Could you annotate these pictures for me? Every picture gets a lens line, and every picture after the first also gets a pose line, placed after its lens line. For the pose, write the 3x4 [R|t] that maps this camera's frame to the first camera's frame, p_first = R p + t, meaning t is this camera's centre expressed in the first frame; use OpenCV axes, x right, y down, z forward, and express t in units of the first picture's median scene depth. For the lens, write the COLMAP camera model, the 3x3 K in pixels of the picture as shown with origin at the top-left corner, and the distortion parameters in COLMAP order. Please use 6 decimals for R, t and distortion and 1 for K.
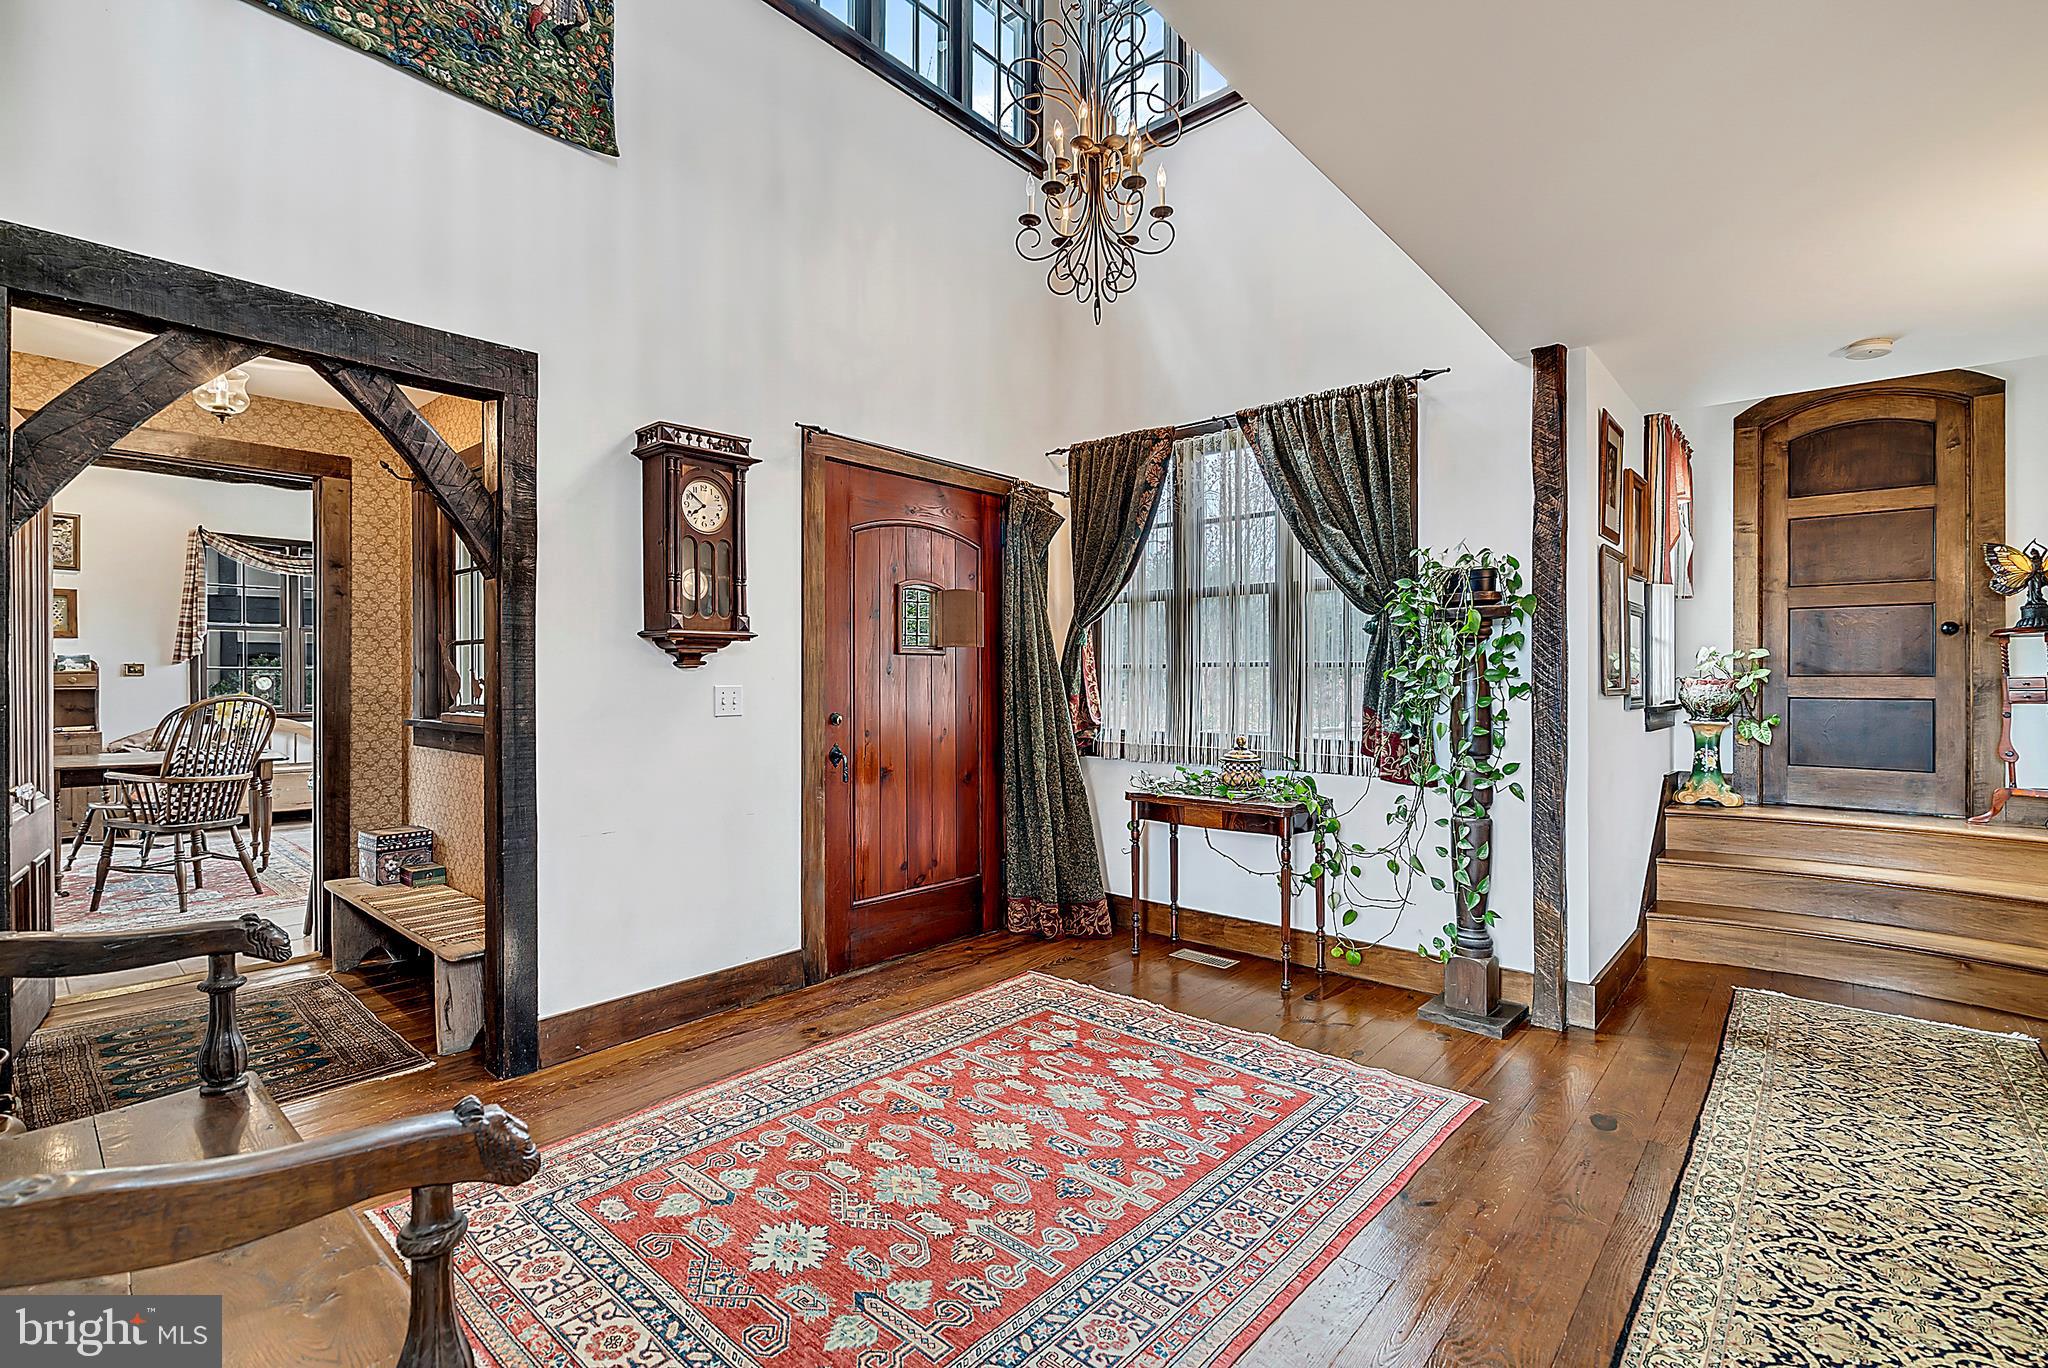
lens RADIAL K [[936.8, 0, 1005.5], [0, 936.8, 668.4], [0, 0, 1]] dist [-0.002507, 0.001532]
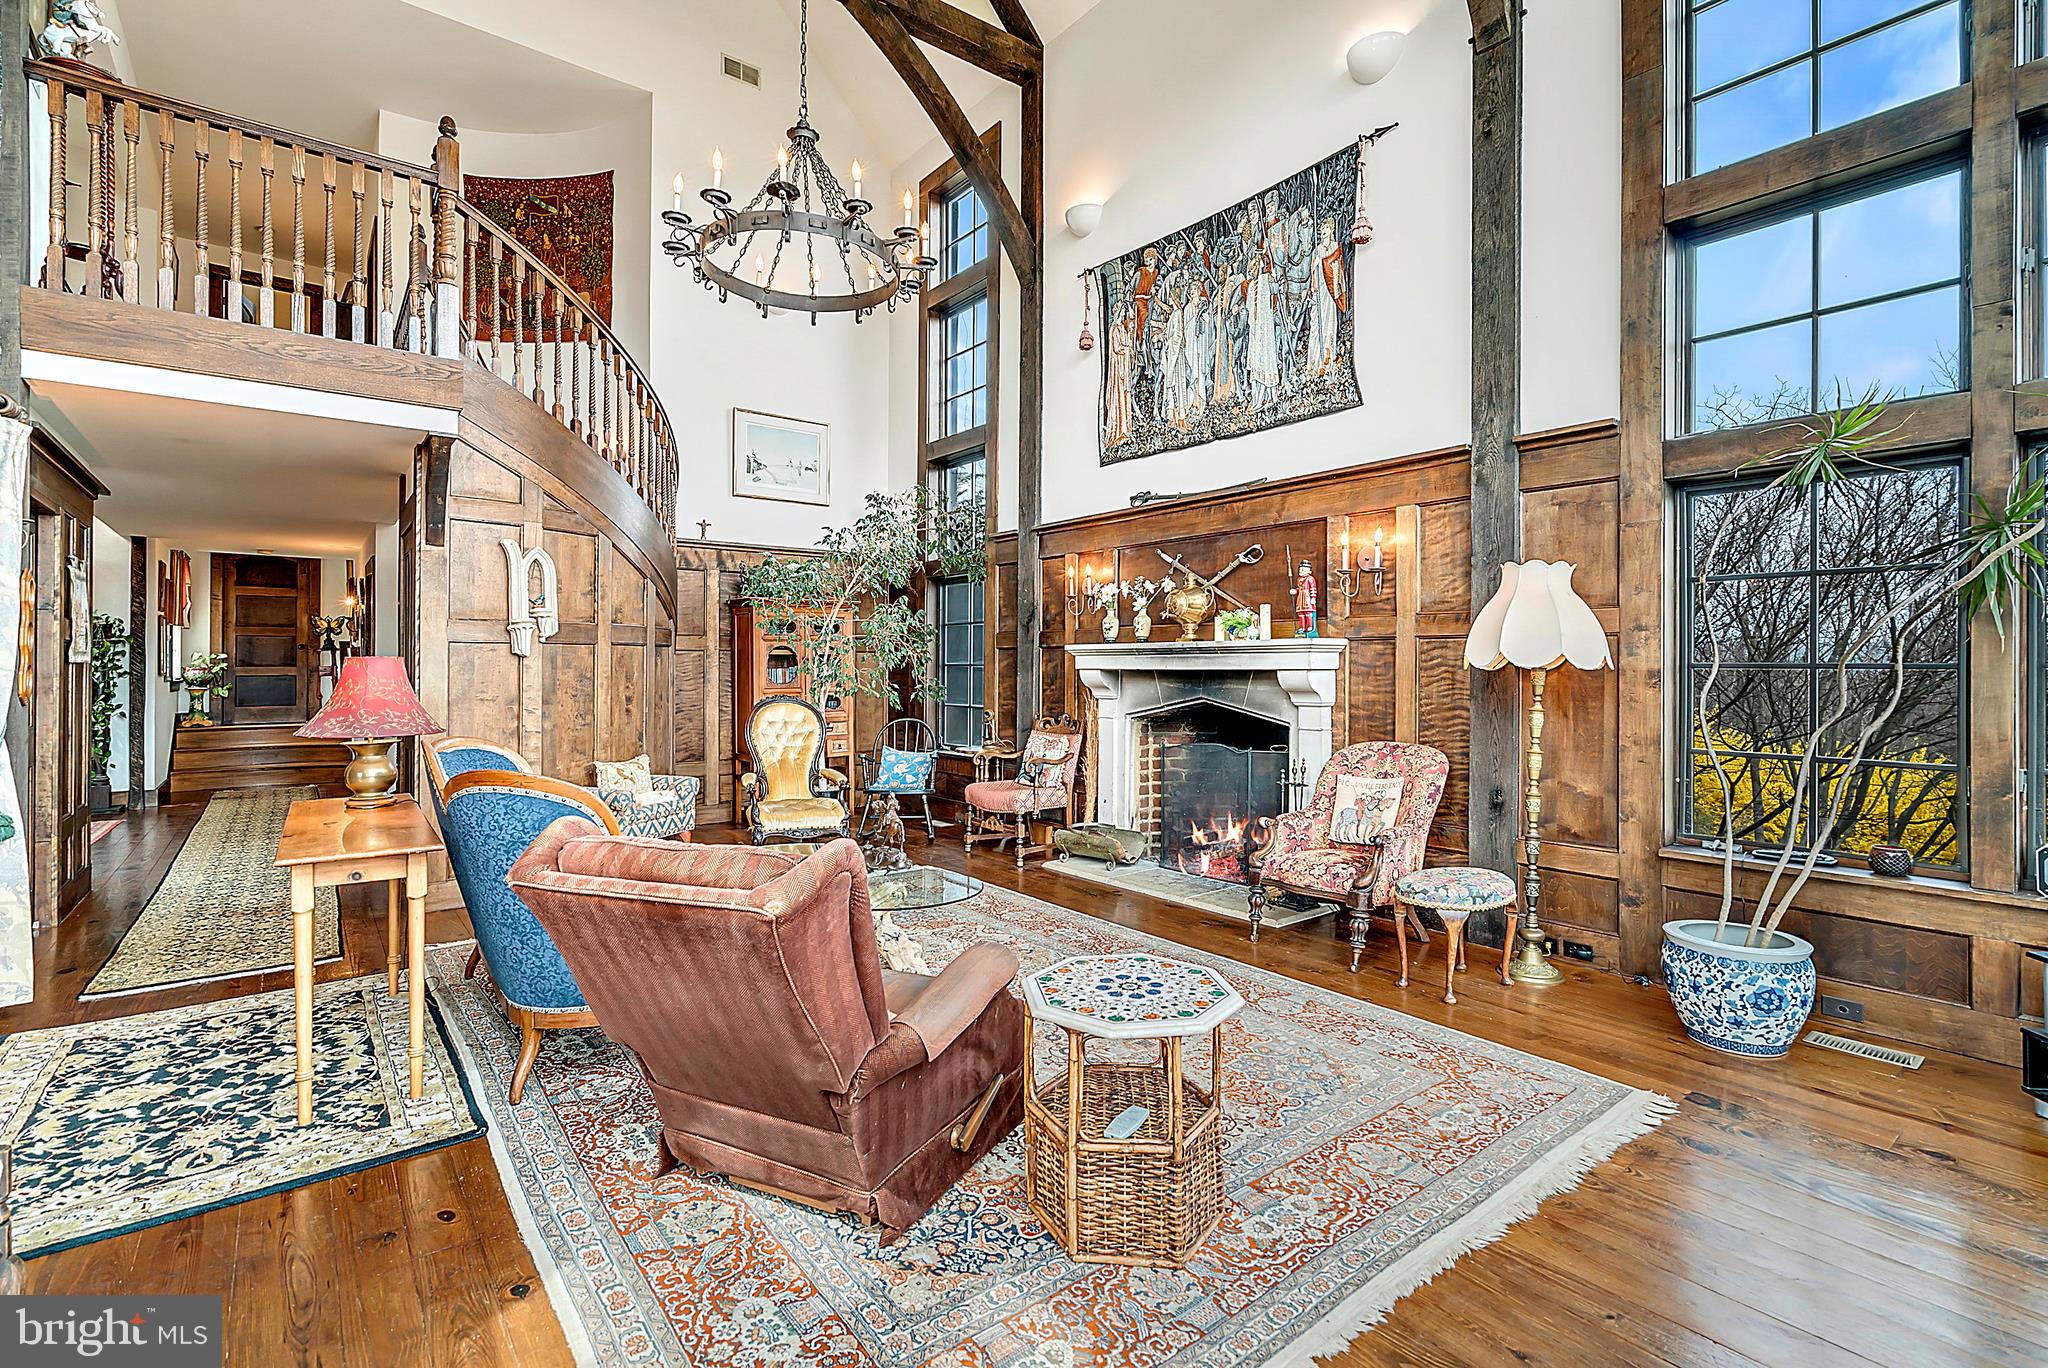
lens RADIAL K [[936.8, 0, 1025.7], [0, 936.8, 662.7], [0, 0, 1]] dist [-0.002507, 0.001532]
pose [[0.177038, -0.001922, 0.984202, -1.092647], [-0.010781, 0.999934, 0.003891, -0.031186], [-0.984145, -0.011299, 0.177006, -1.330387]]
